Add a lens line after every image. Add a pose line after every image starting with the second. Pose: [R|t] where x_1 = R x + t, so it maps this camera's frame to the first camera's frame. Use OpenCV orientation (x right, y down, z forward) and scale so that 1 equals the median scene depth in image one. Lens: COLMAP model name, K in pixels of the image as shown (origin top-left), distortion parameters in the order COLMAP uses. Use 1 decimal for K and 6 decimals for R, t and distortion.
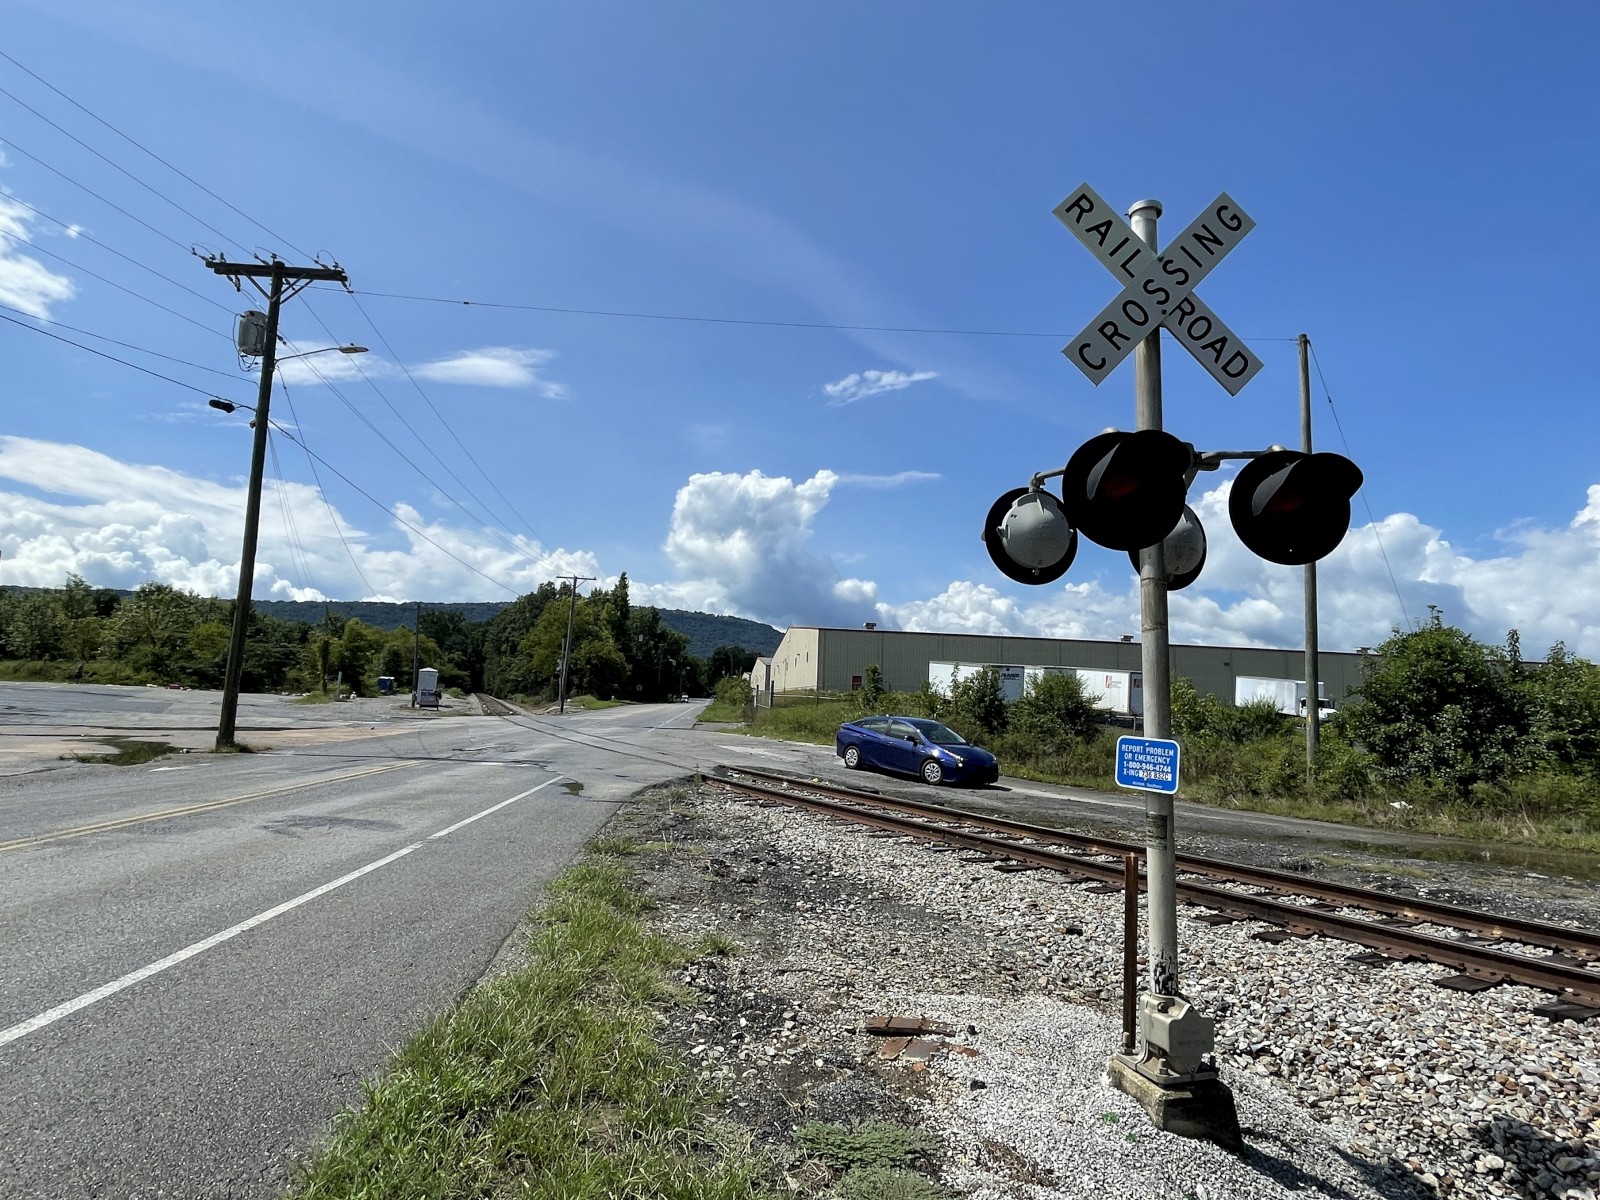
lens RADIAL K [[868.3, 0, 806.6], [0, 868.3, 604.1], [0, 0, 1]] dist [-0.003097, -0.000617]
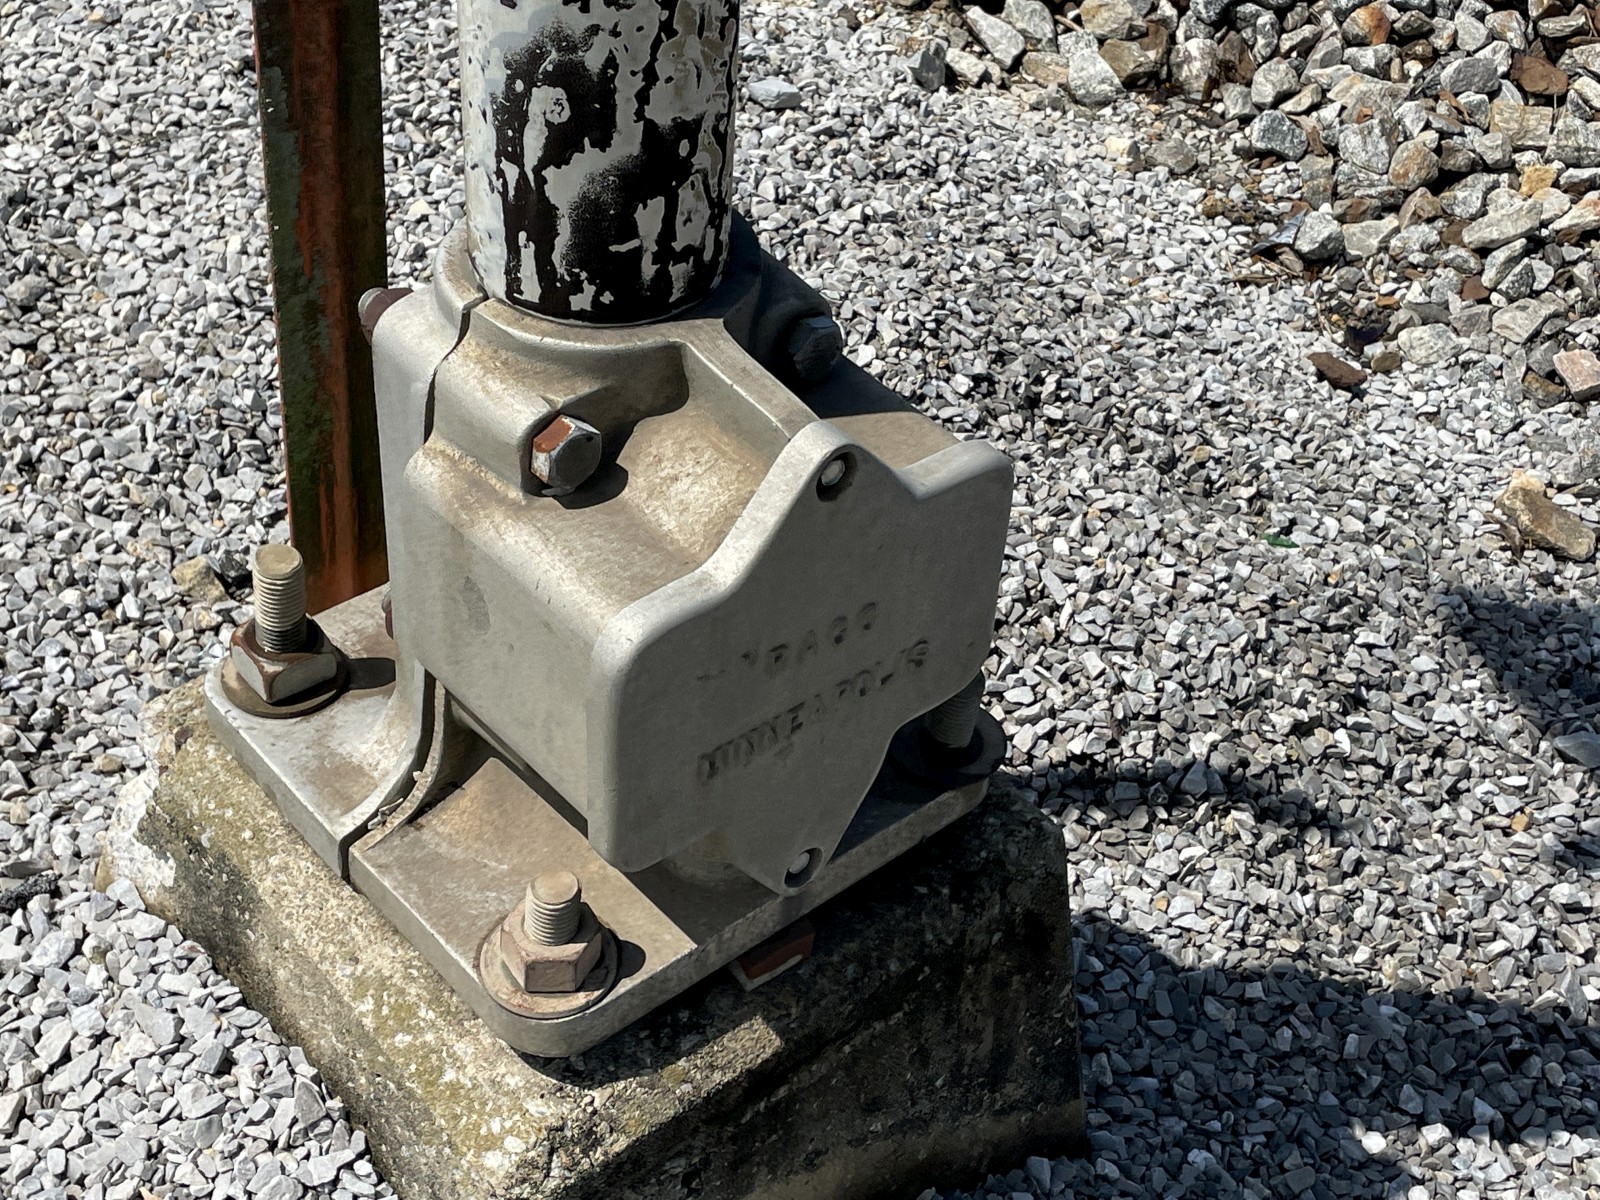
lens RADIAL K [[2413.8, 0, 804.2], [0, 2413.8, 605.3], [0, 0, 1]] dist [0.097332, -0.052102]
pose [[0.915732, -0.247870, 0.316220, 0.185412], [-0.088614, 0.643056, 0.760675, 0.142728], [-0.391896, -0.724596, 0.566902, 0.443437]]
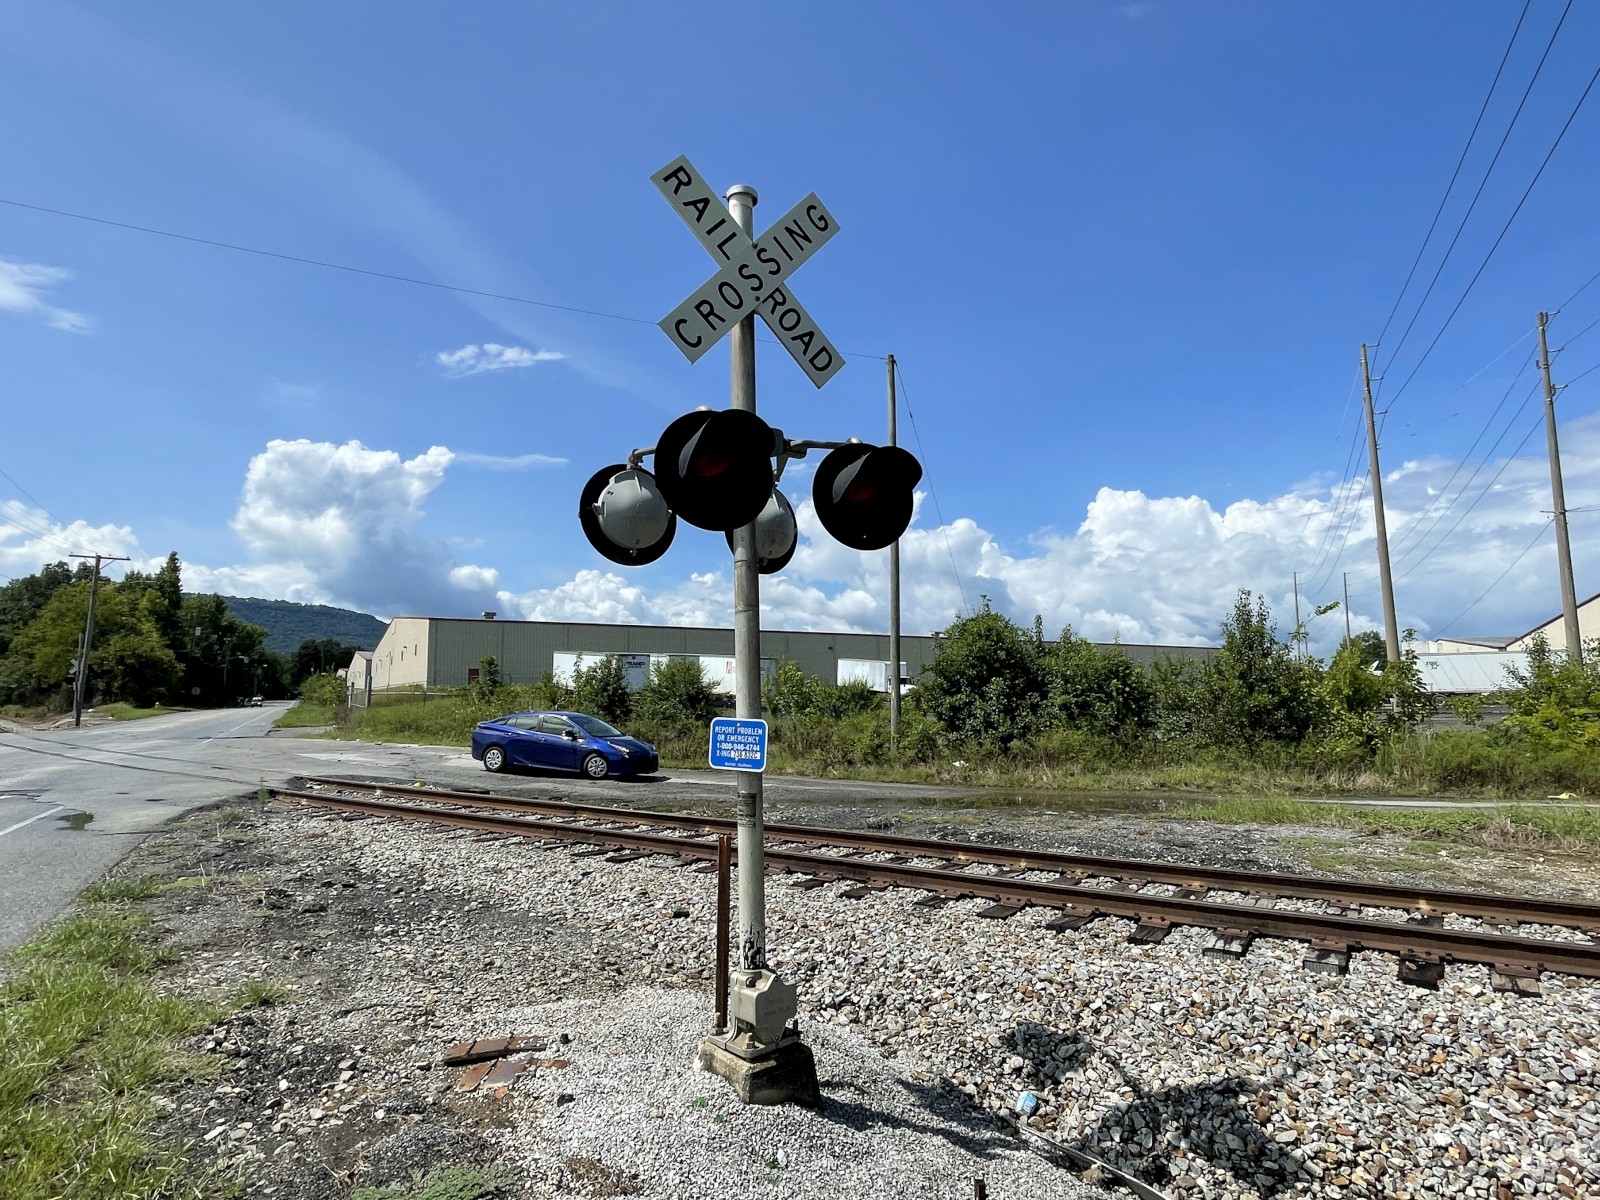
lens RADIAL K [[868.3, 0, 806.6], [0, 868.3, 604.1], [0, 0, 1]] dist [-0.003097, -0.000617]
pose [[0.912334, 0.000080, 0.409447, 0.029050], [-0.005224, 0.999921, 0.011443, 0.005292], [-0.409413, -0.012579, 0.912262, 0.027236]]
